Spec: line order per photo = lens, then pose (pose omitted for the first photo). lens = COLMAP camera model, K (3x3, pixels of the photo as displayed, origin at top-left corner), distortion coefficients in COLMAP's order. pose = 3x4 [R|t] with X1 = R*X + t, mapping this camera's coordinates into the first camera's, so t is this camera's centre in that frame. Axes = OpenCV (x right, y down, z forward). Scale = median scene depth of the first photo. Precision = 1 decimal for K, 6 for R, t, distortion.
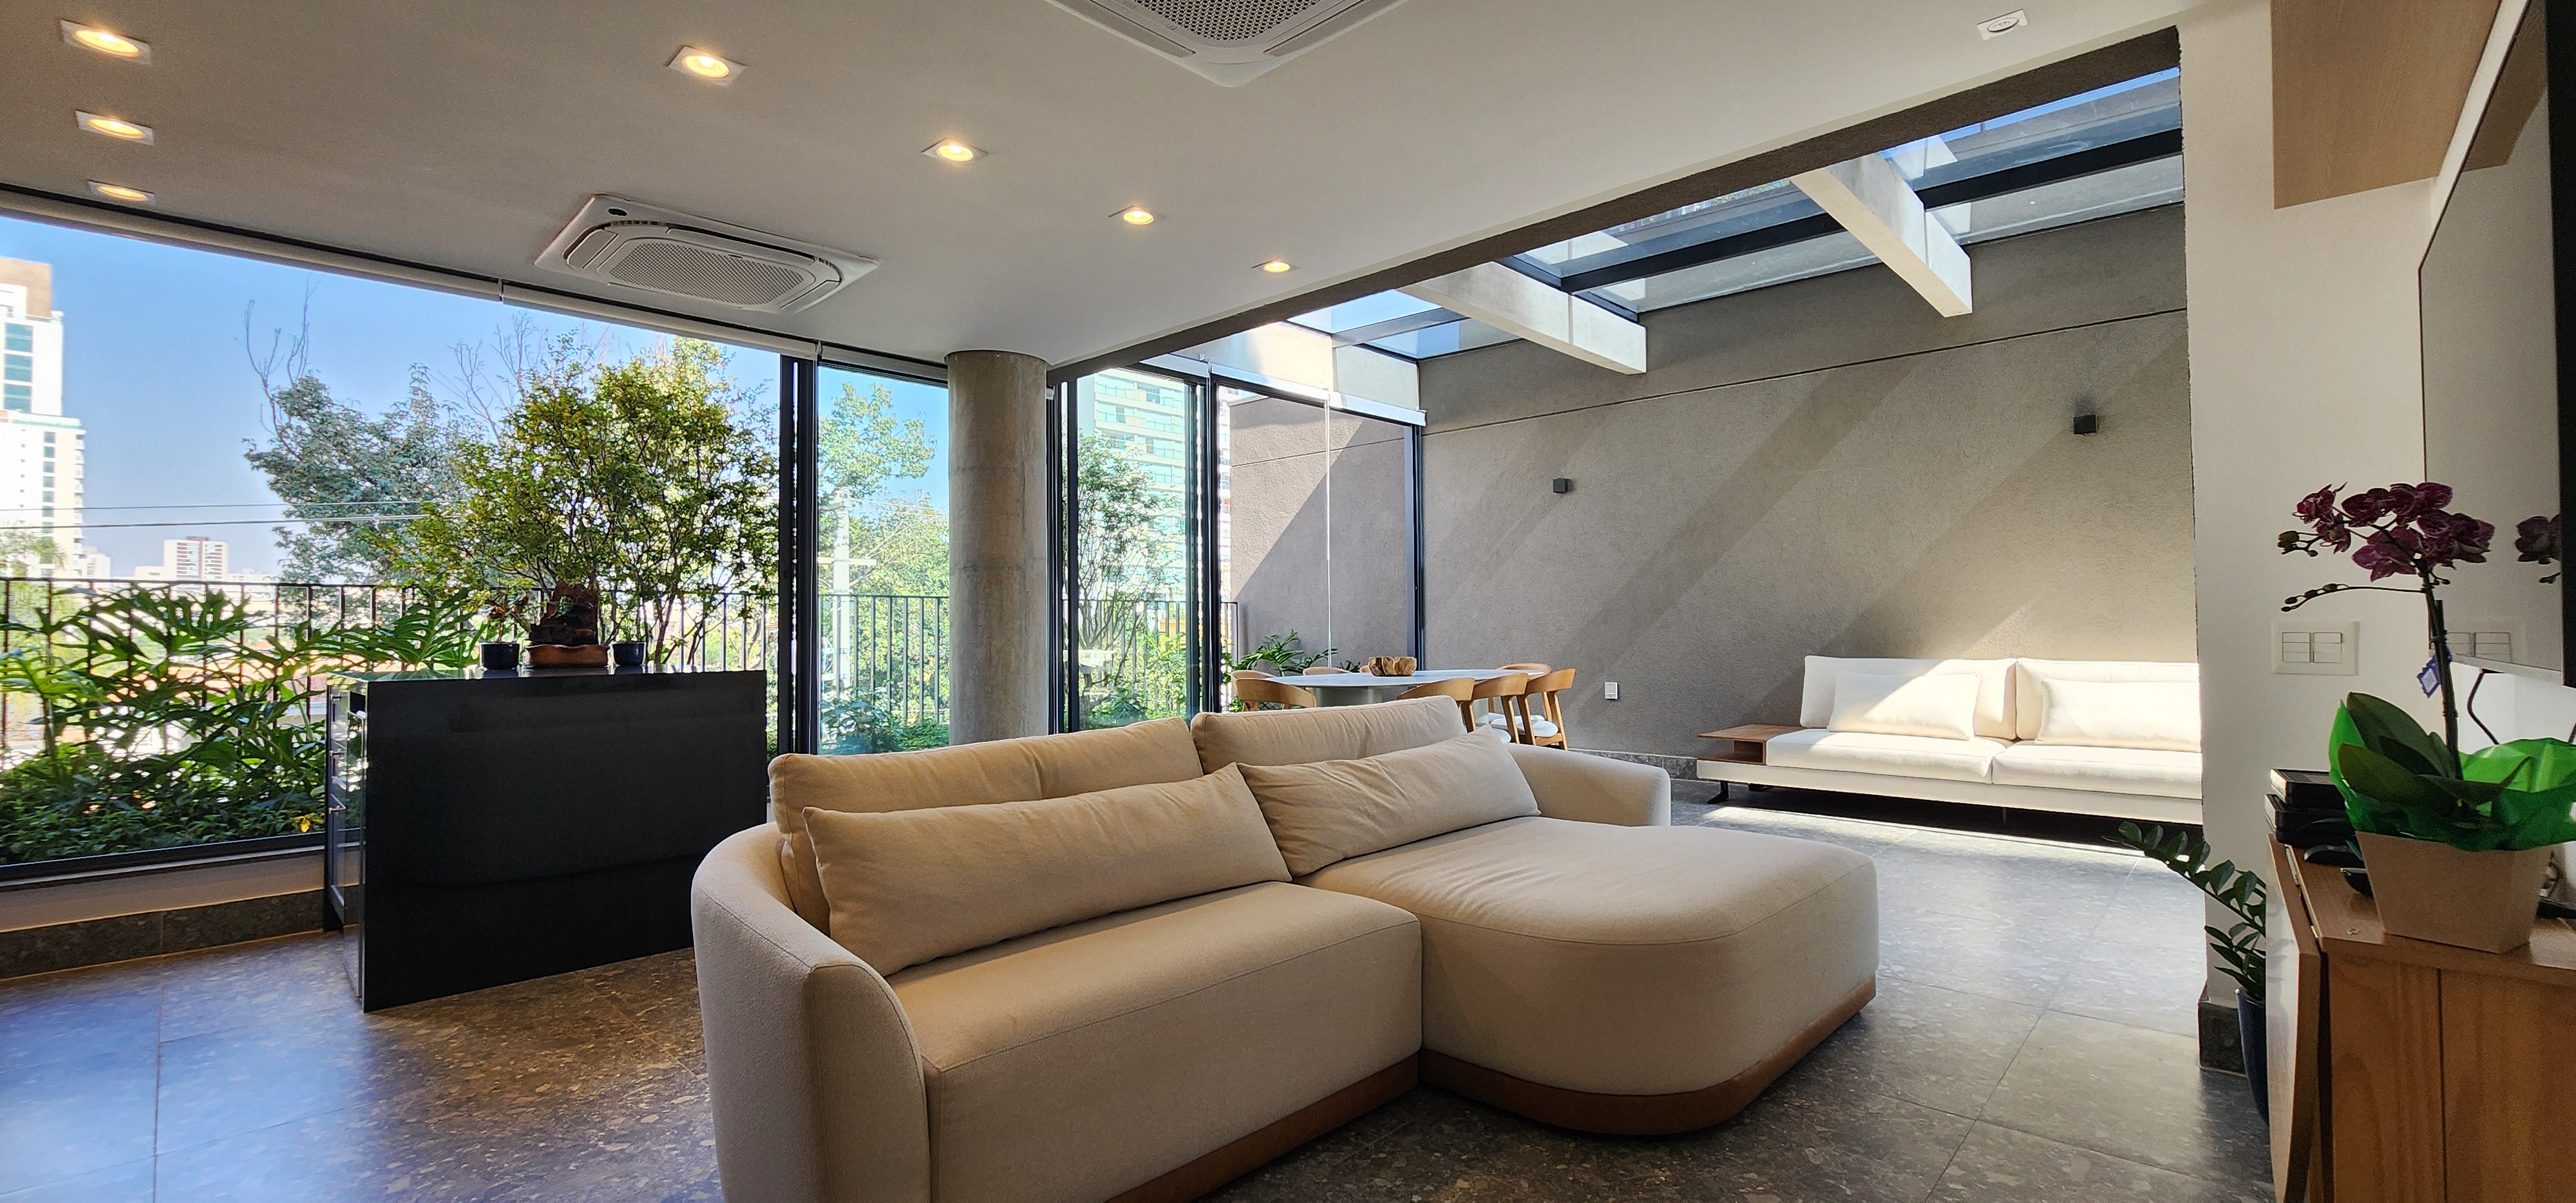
lens RADIAL K [[1058.7, 0, 1288.9], [0, 1058.7, 601.9], [0, 0, 1]] dist [-0.002340, 0.000211]
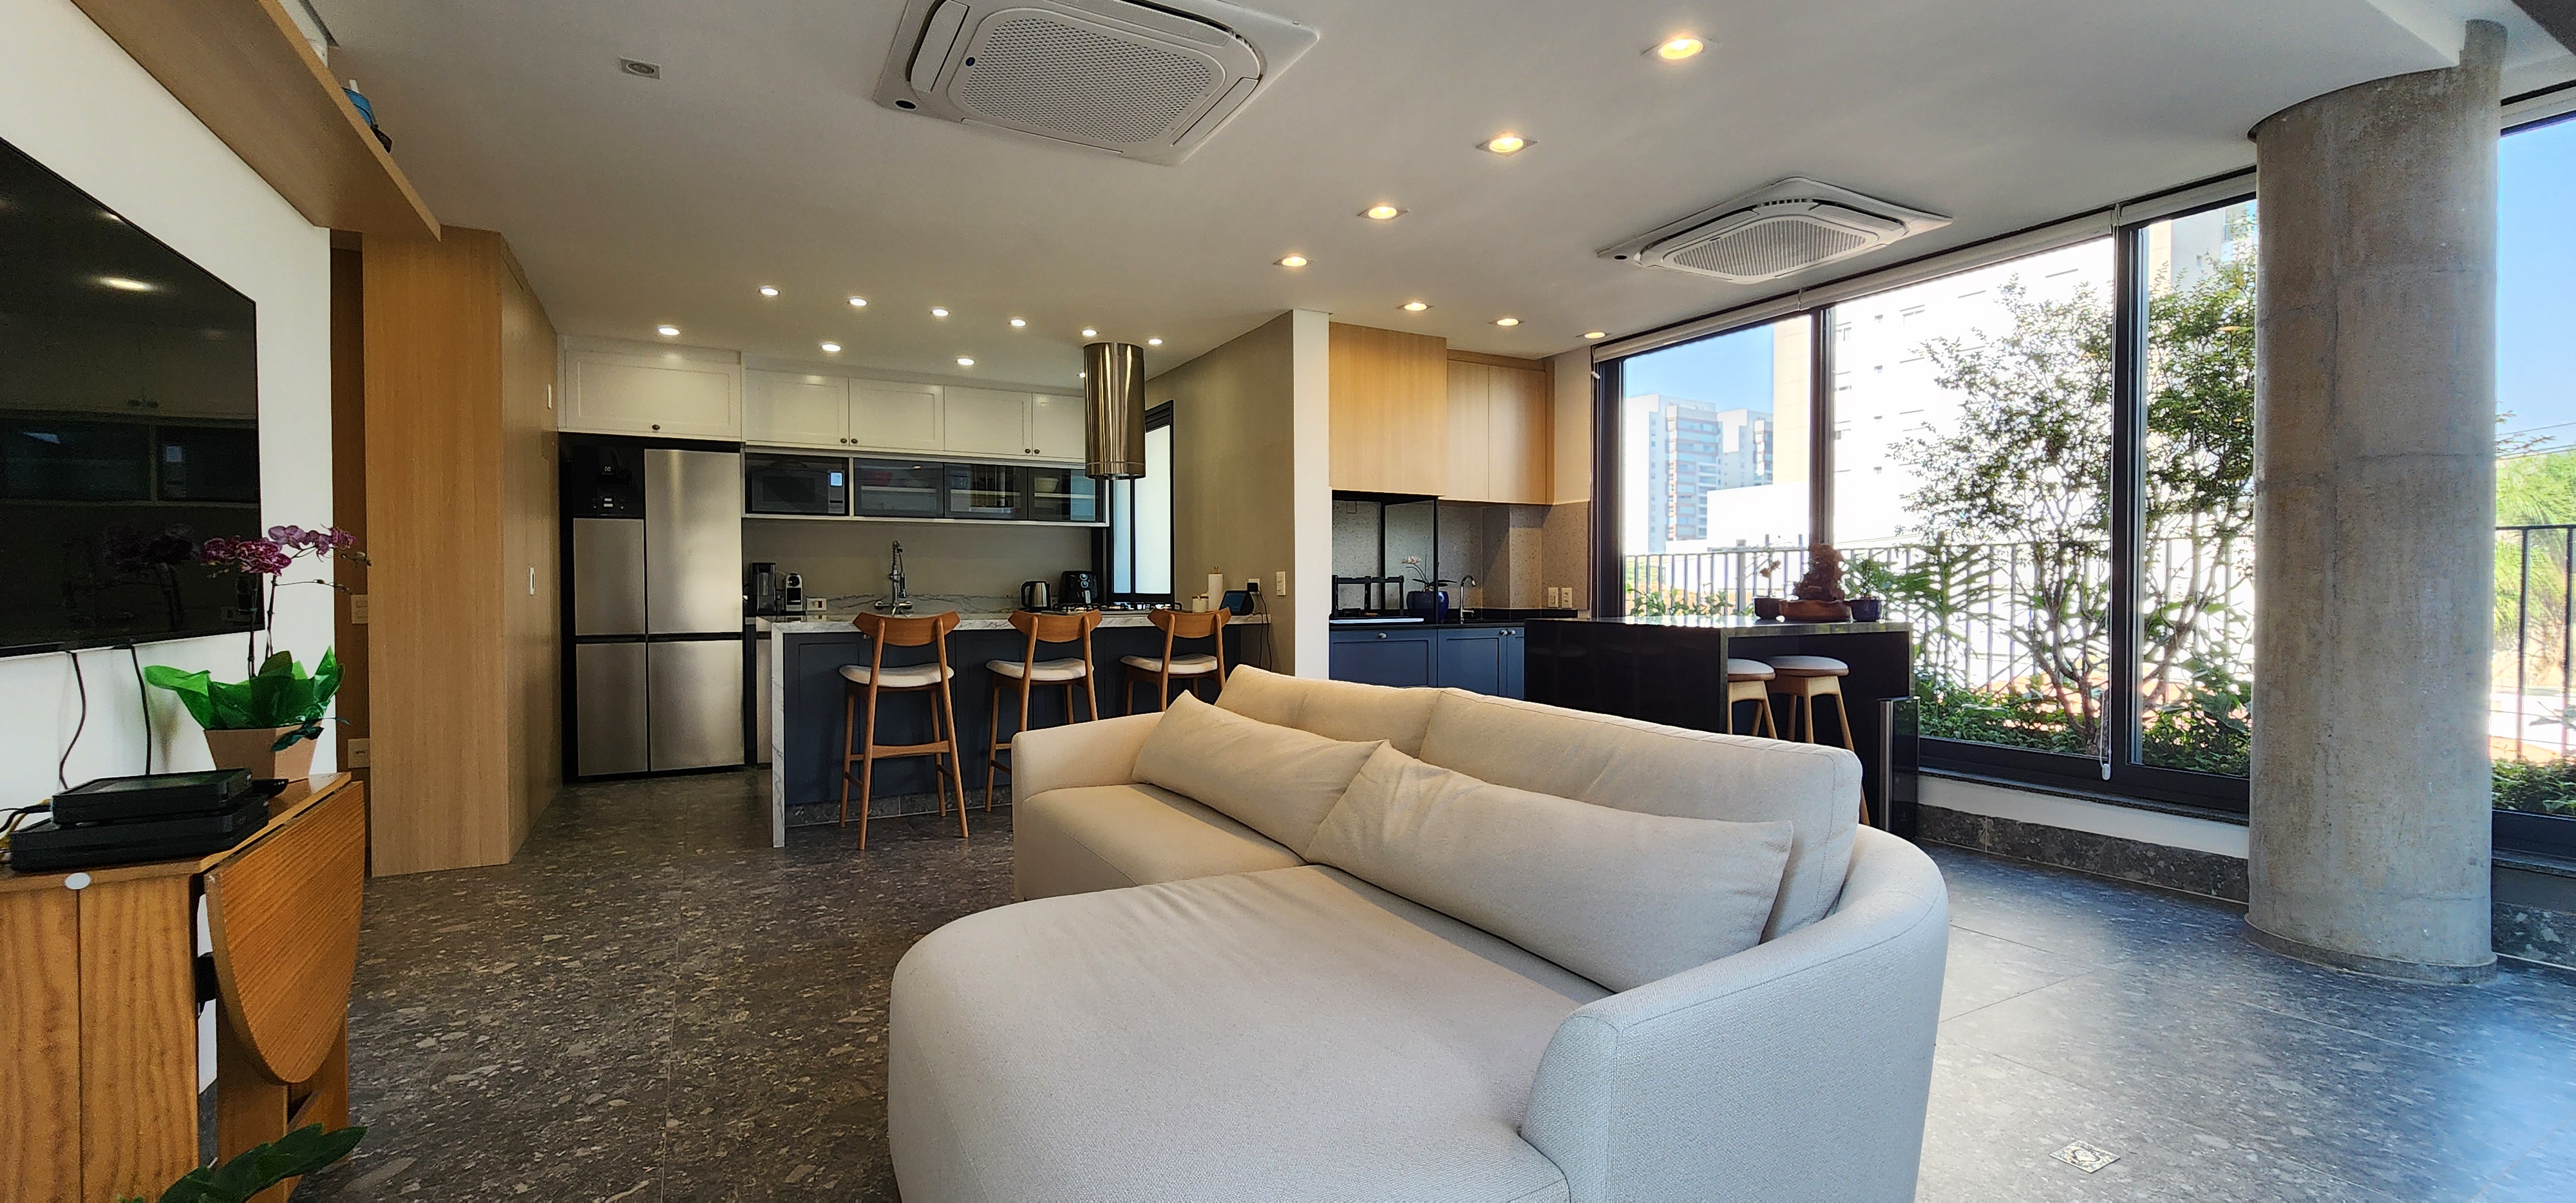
lens RADIAL K [[1058.7, 0, 1281.2], [0, 1058.7, 599.3], [0, 0, 1]] dist [-0.002340, 0.000211]
pose [[-0.312736, 0.019439, -0.949641, 0.762011], [0.020791, 0.999691, 0.013616, 0.020732], [0.949612, -0.015486, -0.313044, 1.079714]]
